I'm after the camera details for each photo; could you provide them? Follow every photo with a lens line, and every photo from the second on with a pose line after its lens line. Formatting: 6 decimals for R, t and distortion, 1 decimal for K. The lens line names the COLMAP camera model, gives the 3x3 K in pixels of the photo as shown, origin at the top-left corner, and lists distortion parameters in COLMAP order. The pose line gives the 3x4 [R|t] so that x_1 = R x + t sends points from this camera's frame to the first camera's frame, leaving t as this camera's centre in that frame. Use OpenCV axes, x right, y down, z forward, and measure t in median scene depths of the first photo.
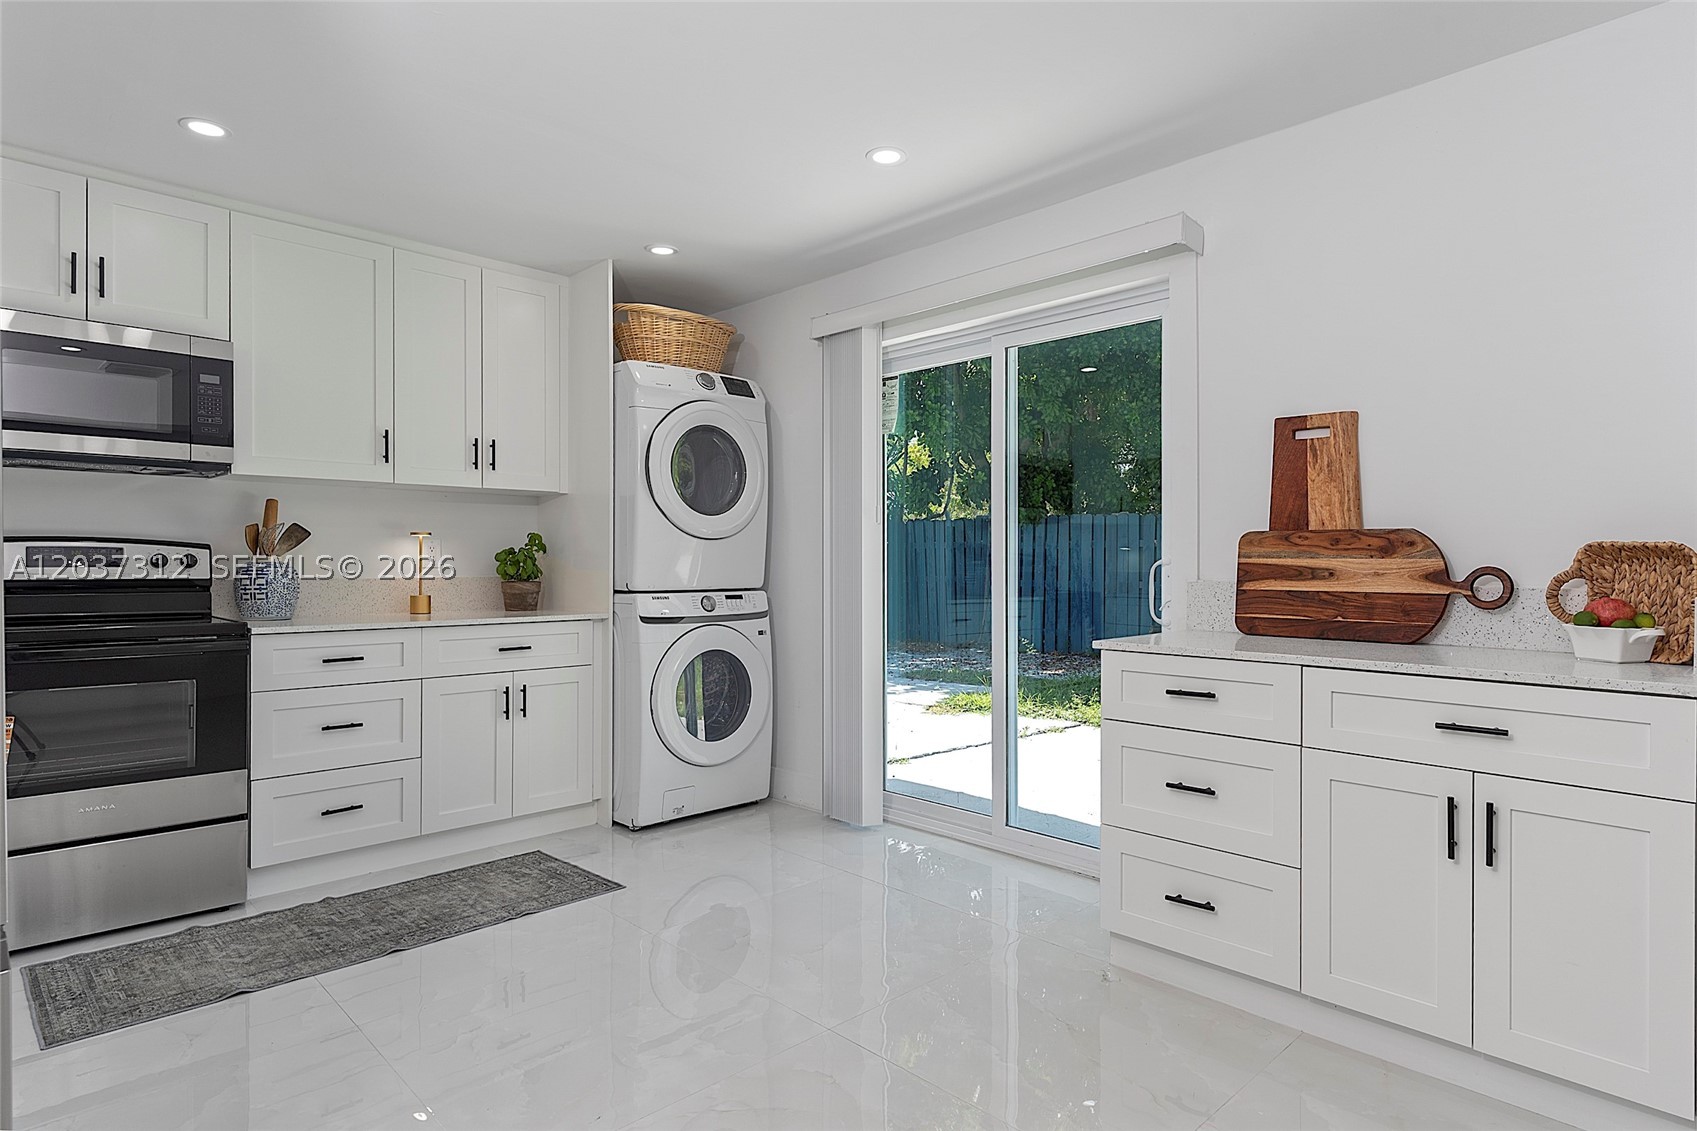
lens RADIAL K [[931.9, 0, 870.1], [0, 931.9, 562.8], [0, 0, 1]] dist [-0.001250, -0.000078]
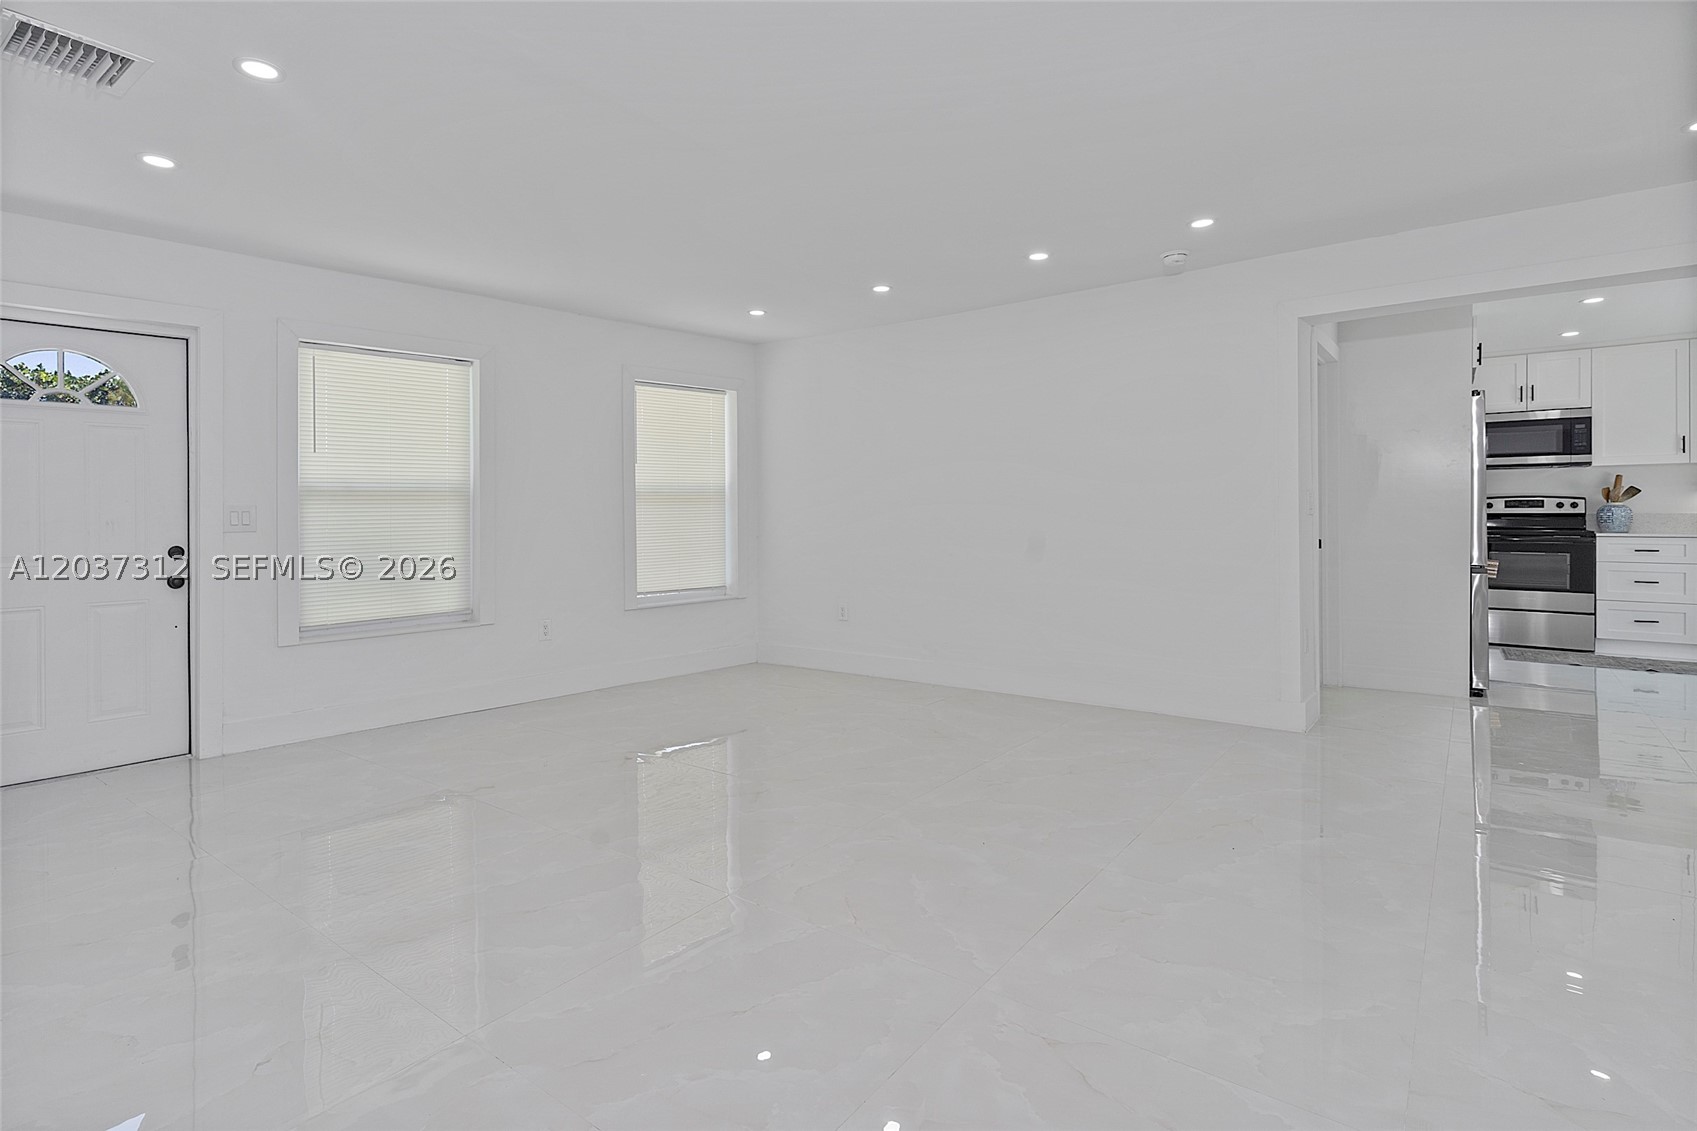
lens RADIAL K [[832.7, 0, 853.5], [0, 832.7, 519.3], [0, 0, 1]] dist [0.019091, 0.000028]
pose [[0.152235, 0.005170, -0.988331, 1.013600], [0.004882, 0.999970, 0.005983, 0.011786], [0.988332, -0.005736, 0.152205, -1.026406]]
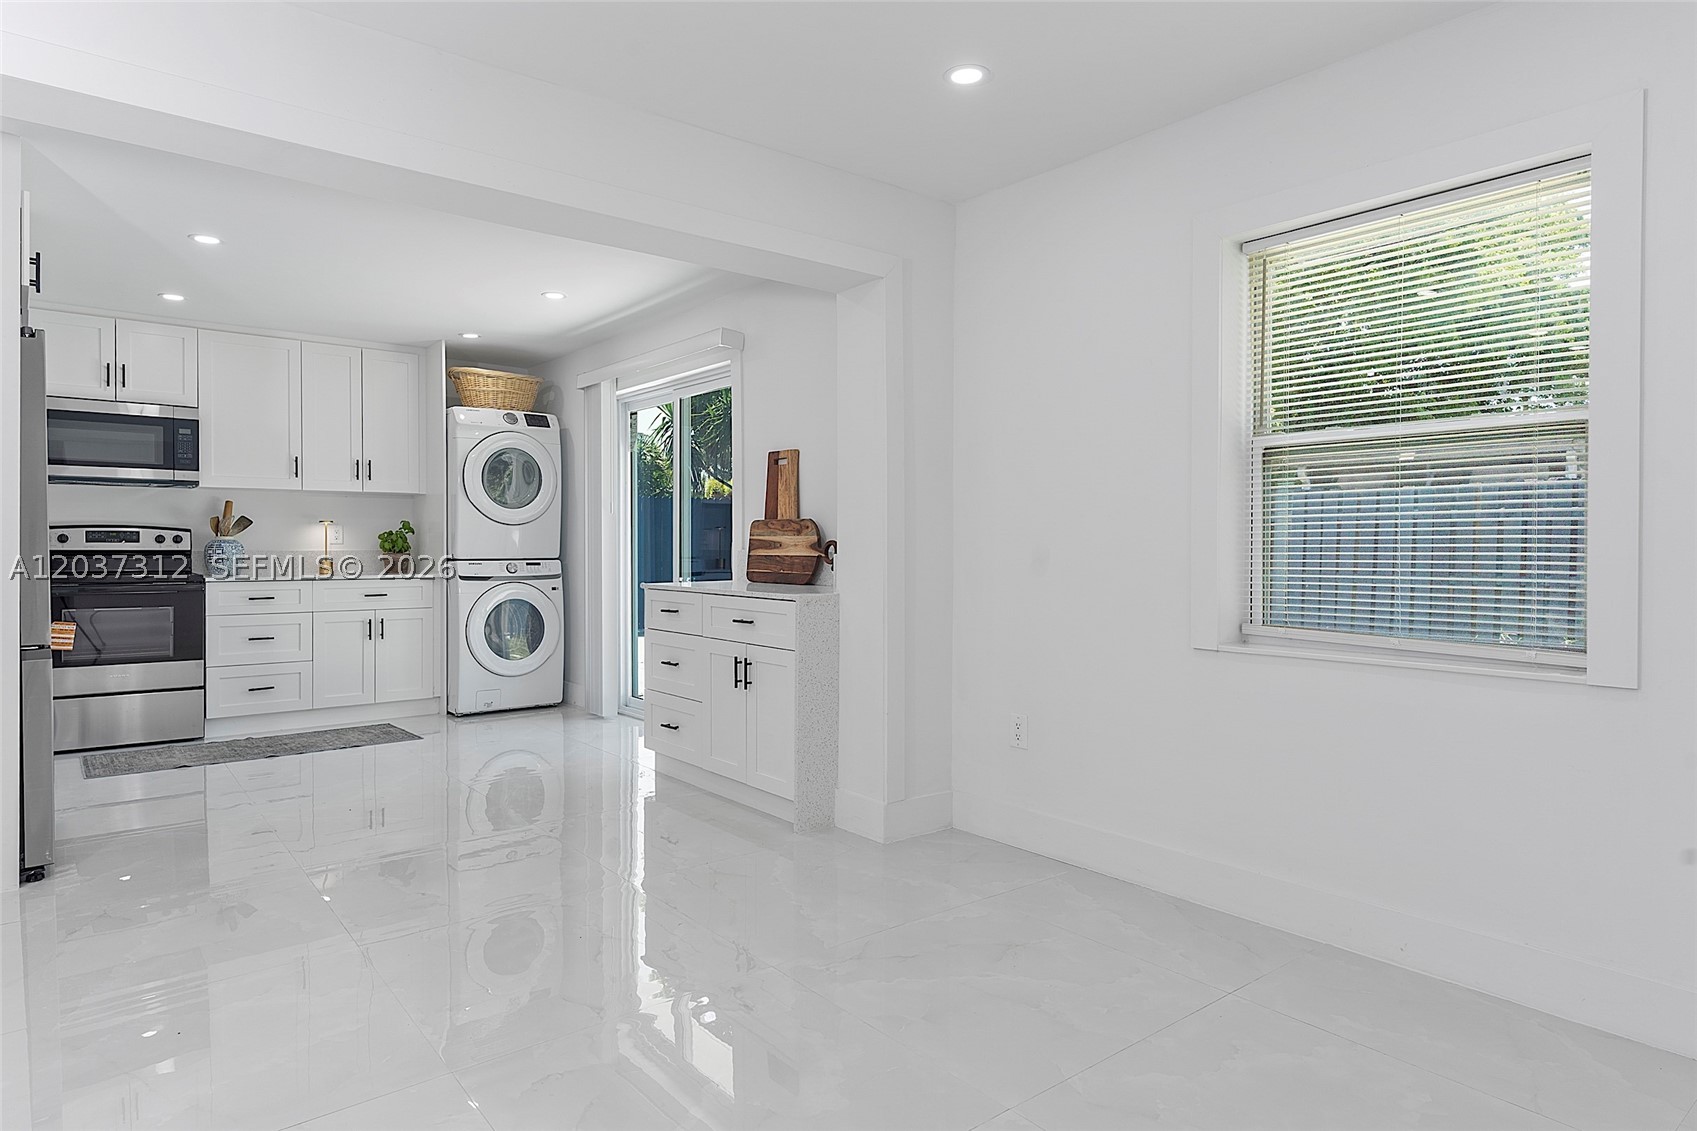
lens RADIAL K [[968.0, 0, 827.7], [0, 968.0, 549.9], [0, 0, 1]] dist [0.003709, -0.000064]
pose [[0.994187, -0.000048, -0.107672, 0.593549], [0.000507, 0.999991, 0.004230, 0.010216], [0.107670, -0.004260, 0.994178, -0.579230]]
